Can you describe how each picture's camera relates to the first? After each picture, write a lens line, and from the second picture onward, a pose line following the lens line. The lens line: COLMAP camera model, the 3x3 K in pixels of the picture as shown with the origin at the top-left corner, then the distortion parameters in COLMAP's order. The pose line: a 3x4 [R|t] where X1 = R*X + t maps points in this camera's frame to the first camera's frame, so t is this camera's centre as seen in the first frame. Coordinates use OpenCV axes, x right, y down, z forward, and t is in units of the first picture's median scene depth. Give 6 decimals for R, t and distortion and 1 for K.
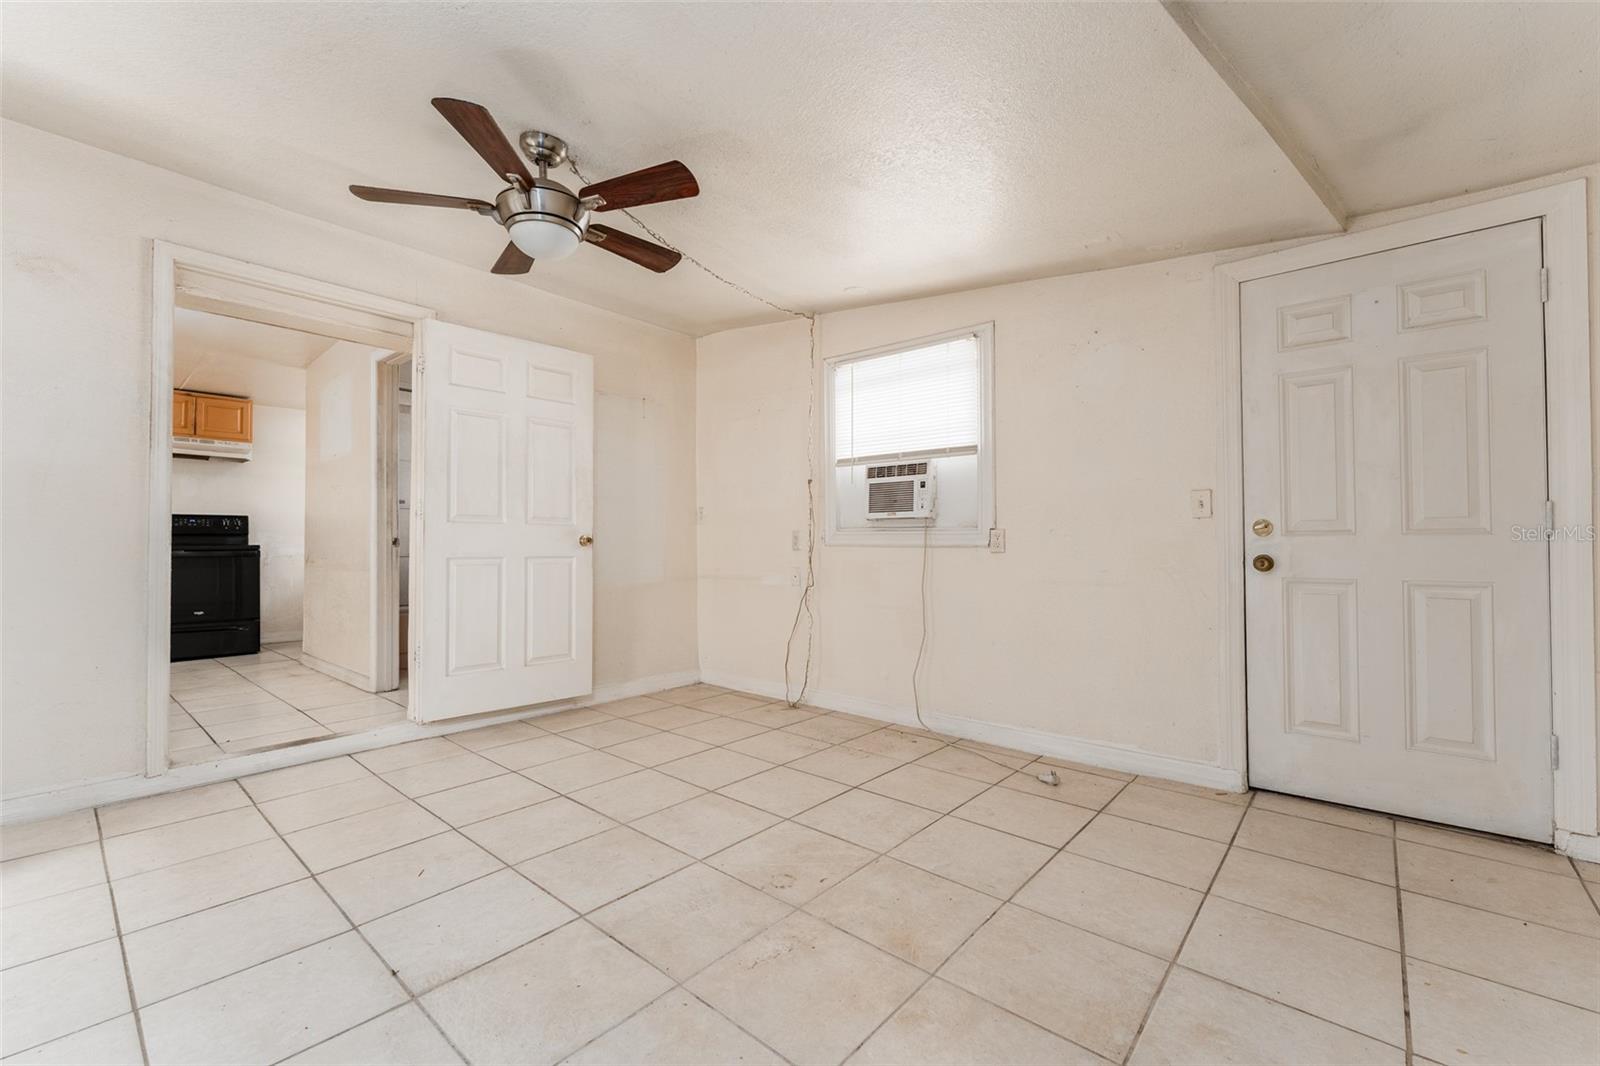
lens RADIAL K [[657.3, 0, 800.0], [0, 657.3, 533.0], [0, 0, 1]] dist [-0.002017, -0.000360]
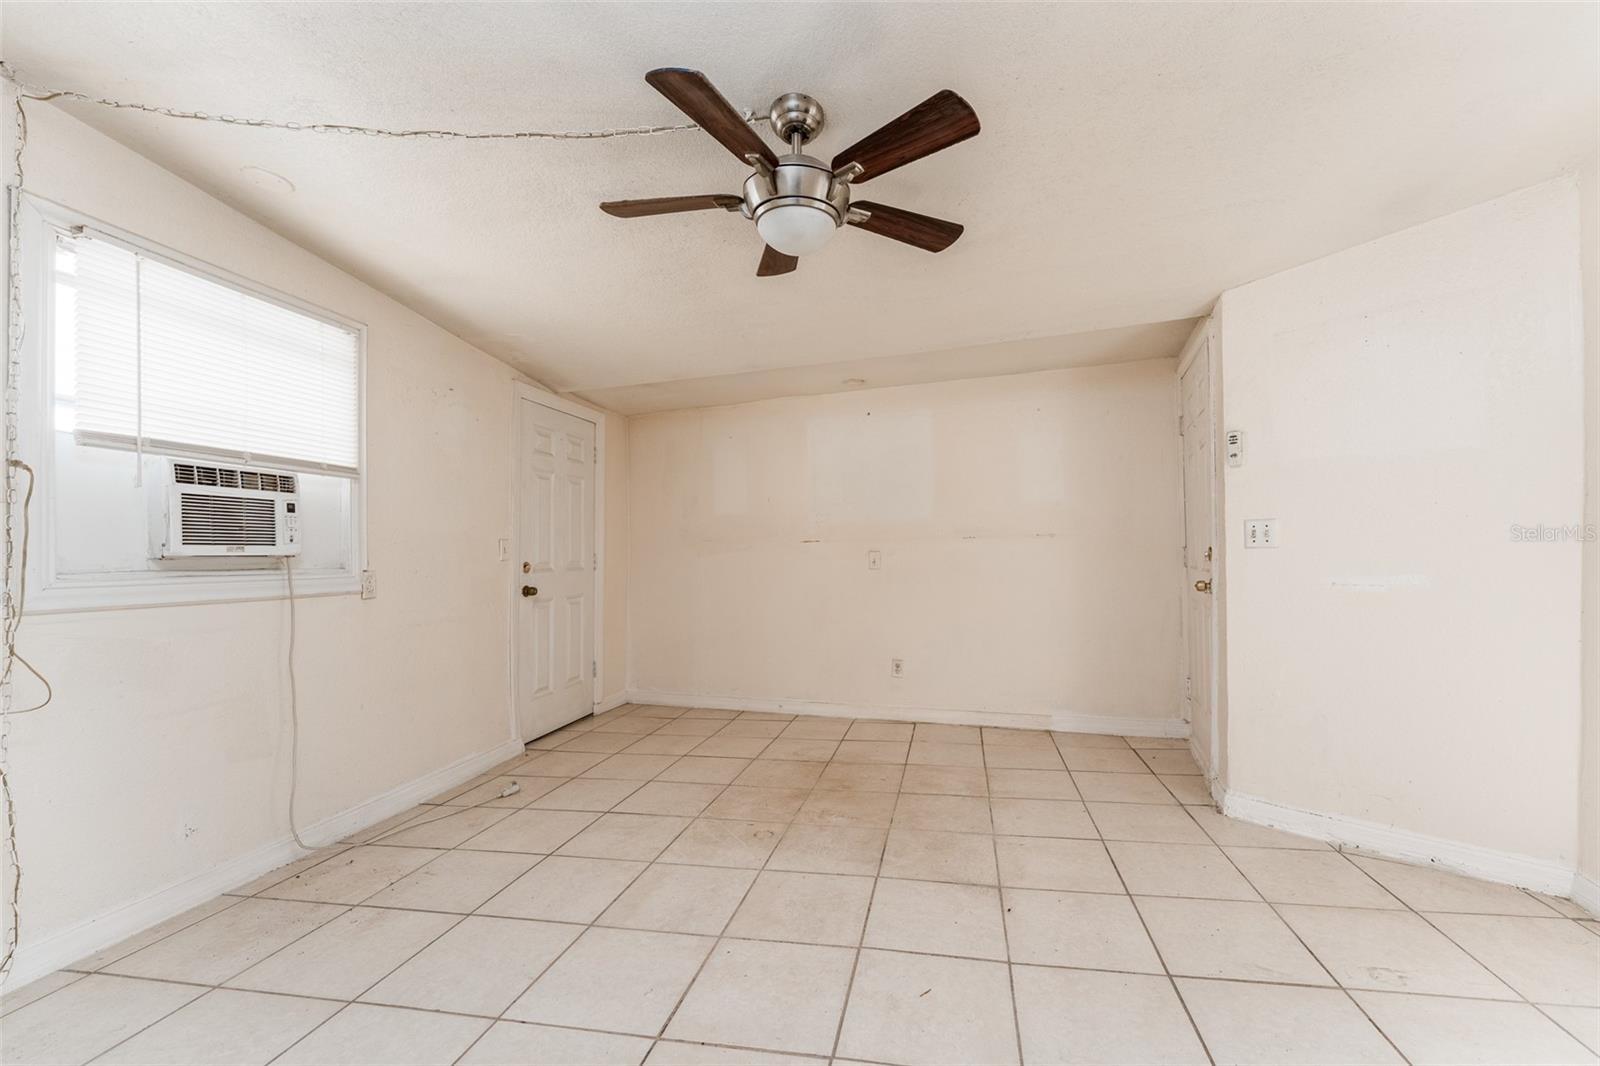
lens RADIAL K [[663.2, 0, 838.5], [0, 663.2, 552.6], [0, 0, 1]] dist [-0.001327, -0.000196]
pose [[-0.508501, 0.011648, 0.860982, -0.734068], [0.004494, 0.999931, -0.010874, -0.017229], [-0.861049, -0.001660, -0.508518, 0.894570]]
